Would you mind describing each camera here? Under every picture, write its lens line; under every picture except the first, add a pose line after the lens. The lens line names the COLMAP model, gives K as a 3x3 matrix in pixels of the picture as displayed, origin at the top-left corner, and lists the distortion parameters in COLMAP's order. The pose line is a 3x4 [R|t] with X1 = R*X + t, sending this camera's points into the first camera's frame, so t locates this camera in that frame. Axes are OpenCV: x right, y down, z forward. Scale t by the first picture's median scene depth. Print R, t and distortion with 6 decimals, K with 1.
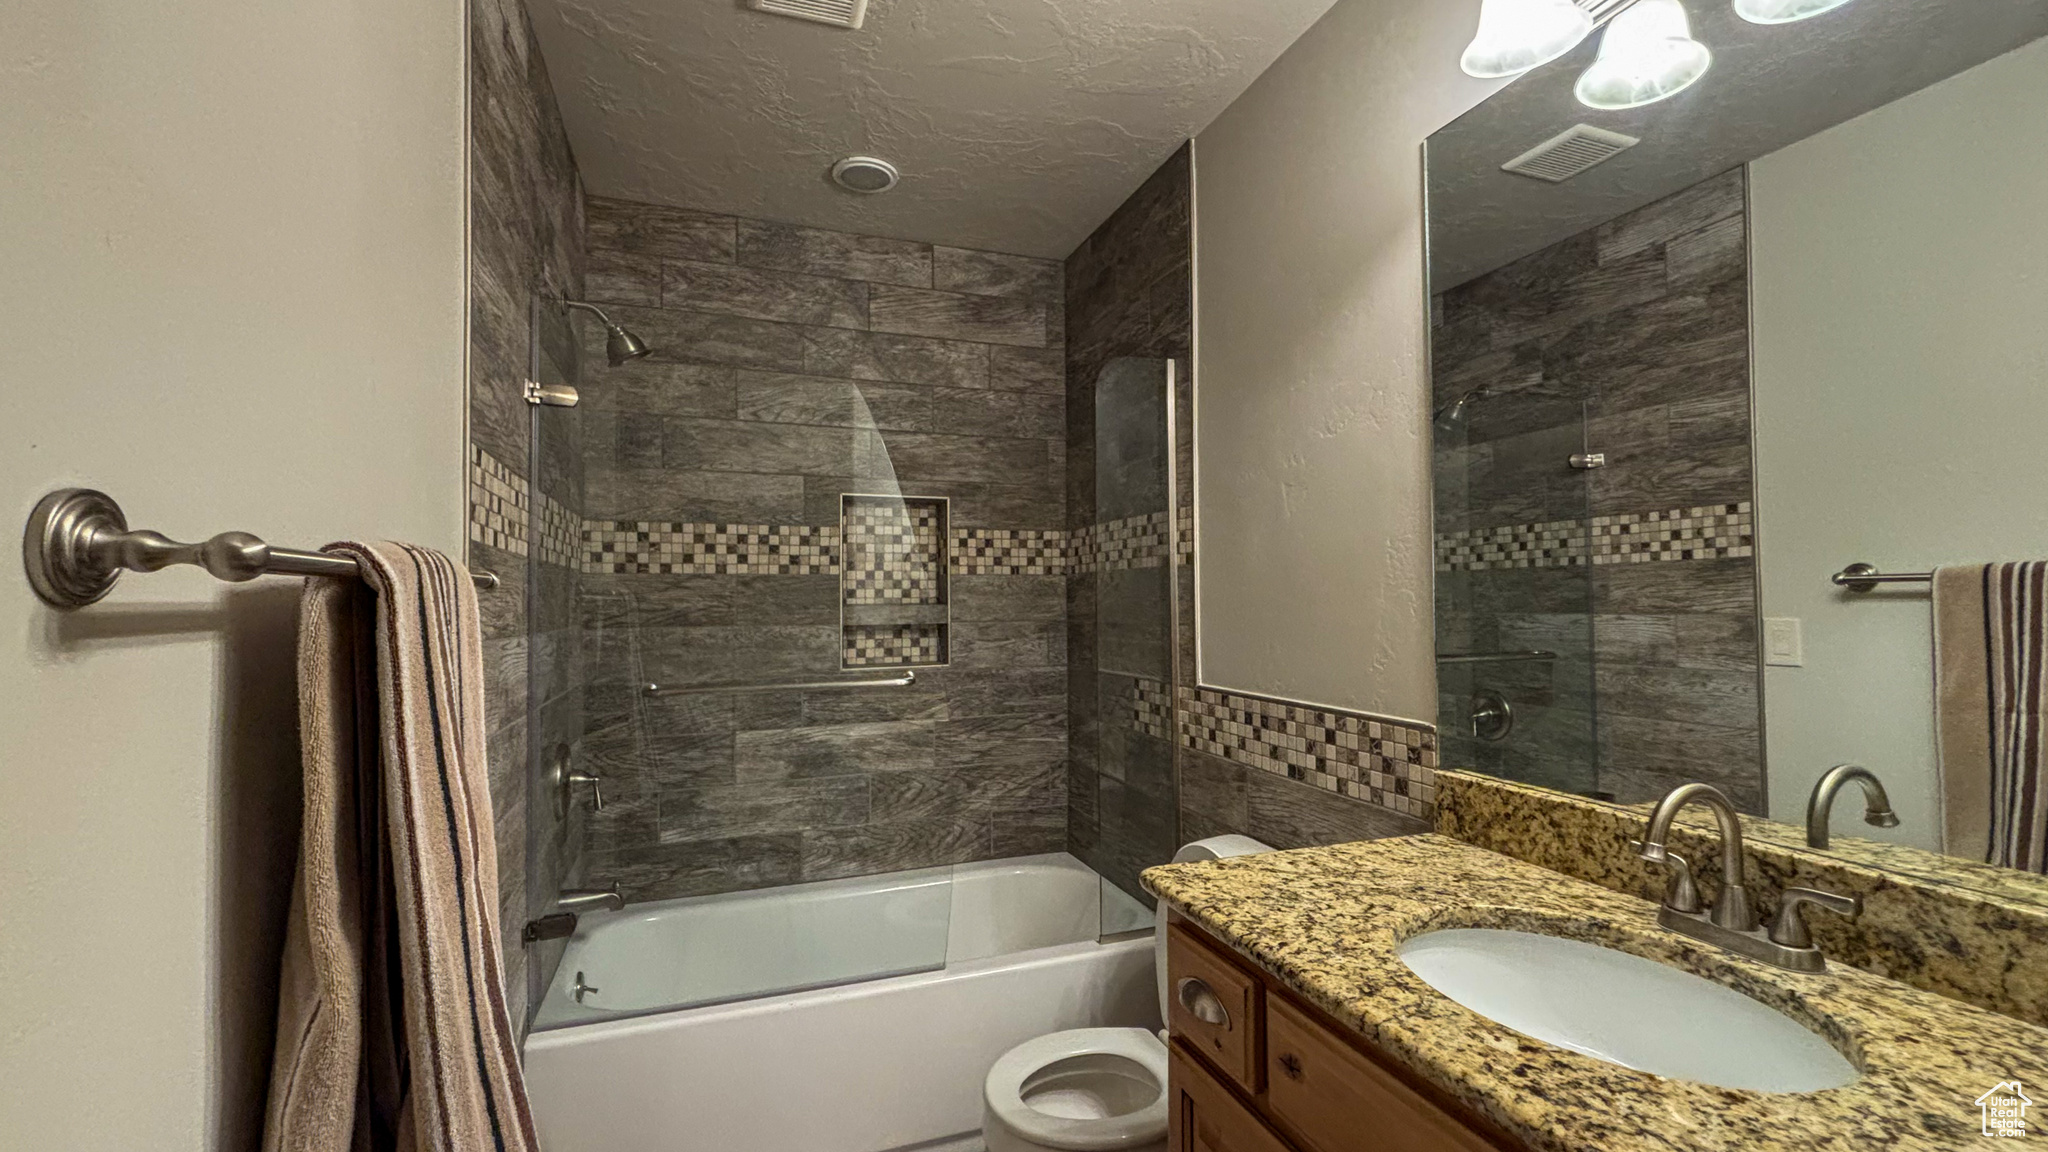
lens RADIAL K [[835.4, 0, 1021.0], [0, 835.4, 576.4], [0, 0, 1]] dist [0.001856, -0.000321]
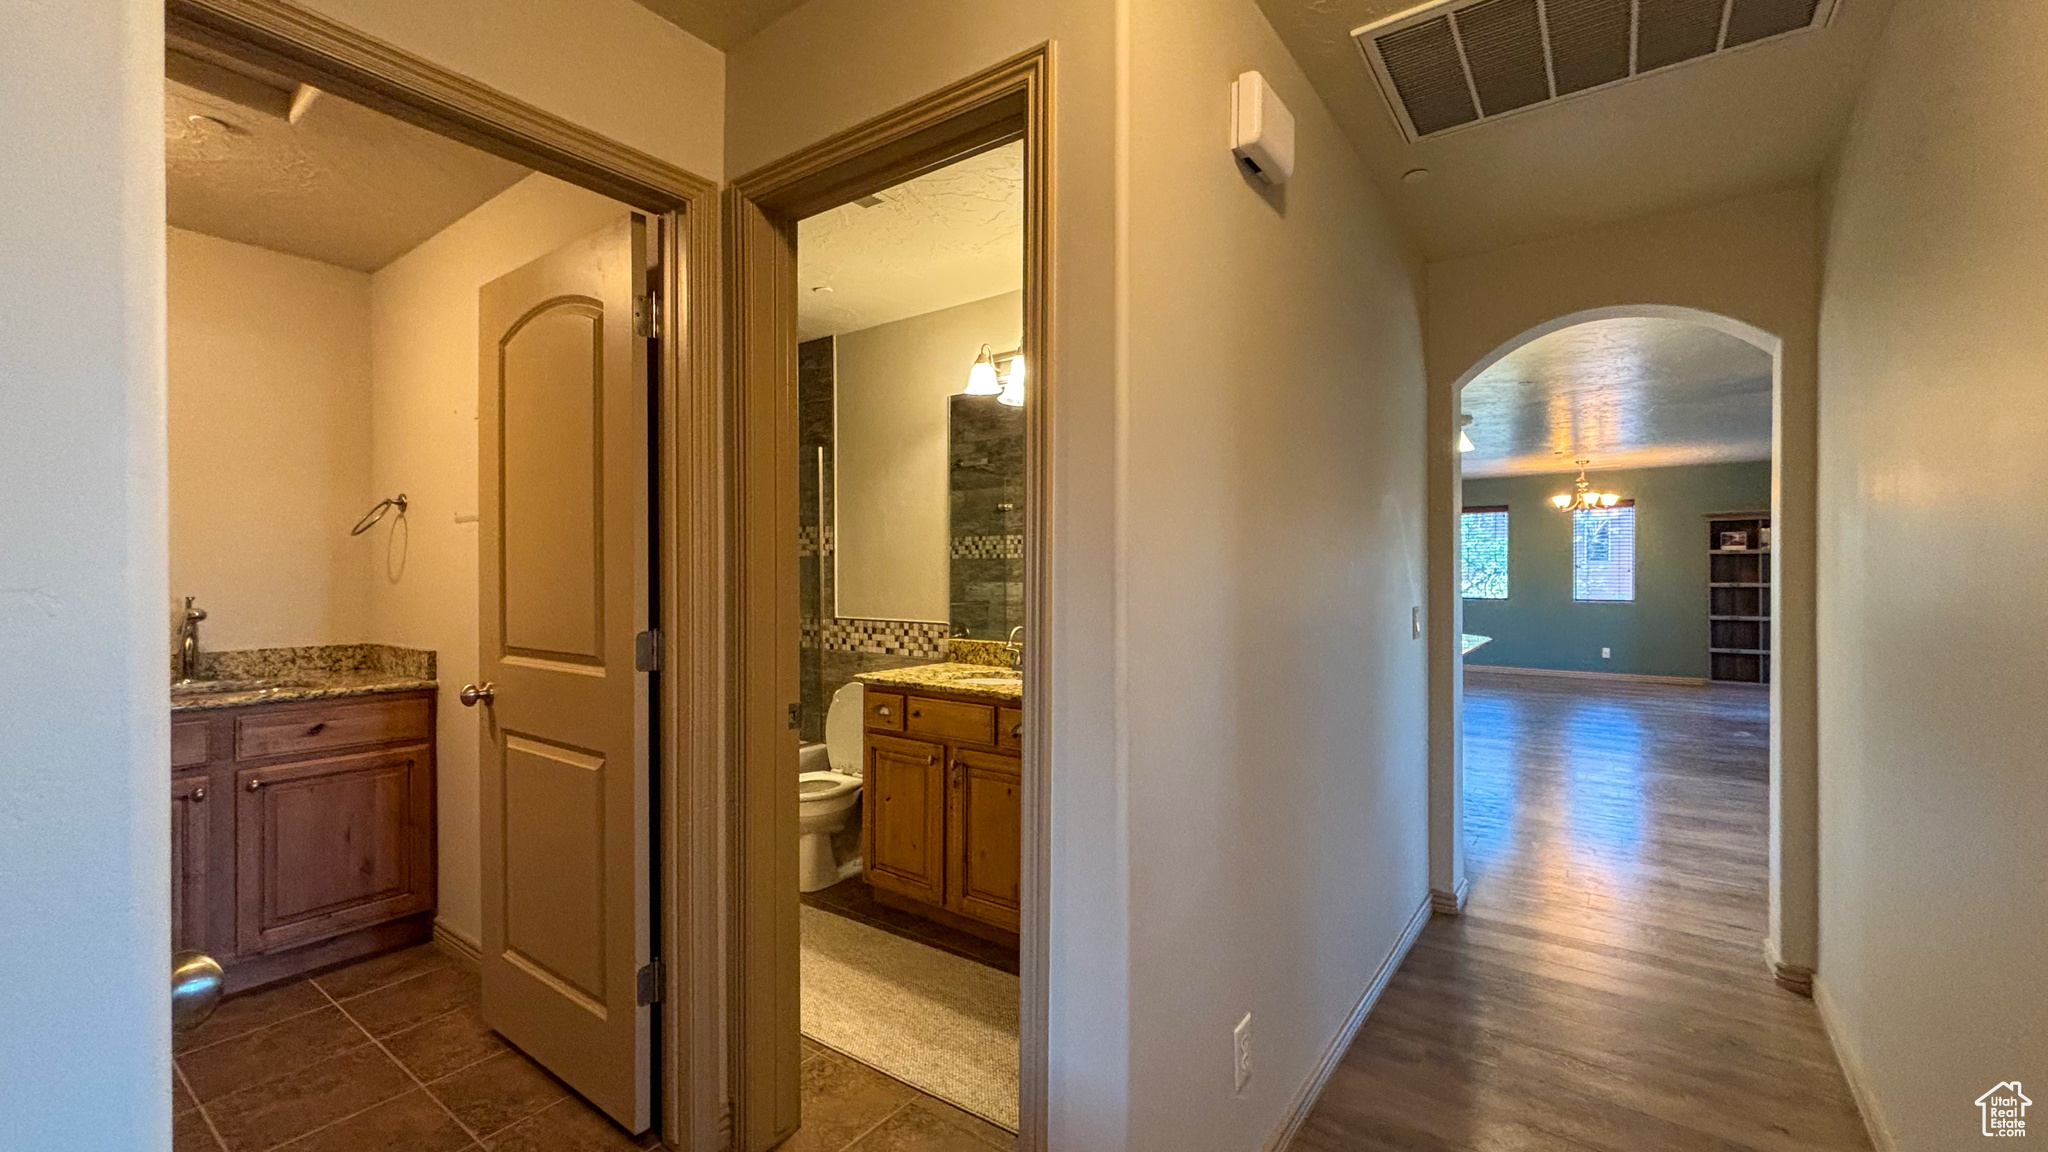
lens RADIAL K [[835.4, 0, 1019.6], [0, 835.4, 576.6], [0, 0, 1]] dist [0.001856, -0.000321]
pose [[0.827070, 0.005098, 0.562075, -0.531602], [-0.021025, 0.999540, 0.021872, -0.017734], [-0.561705, -0.029907, 0.826797, -0.861199]]
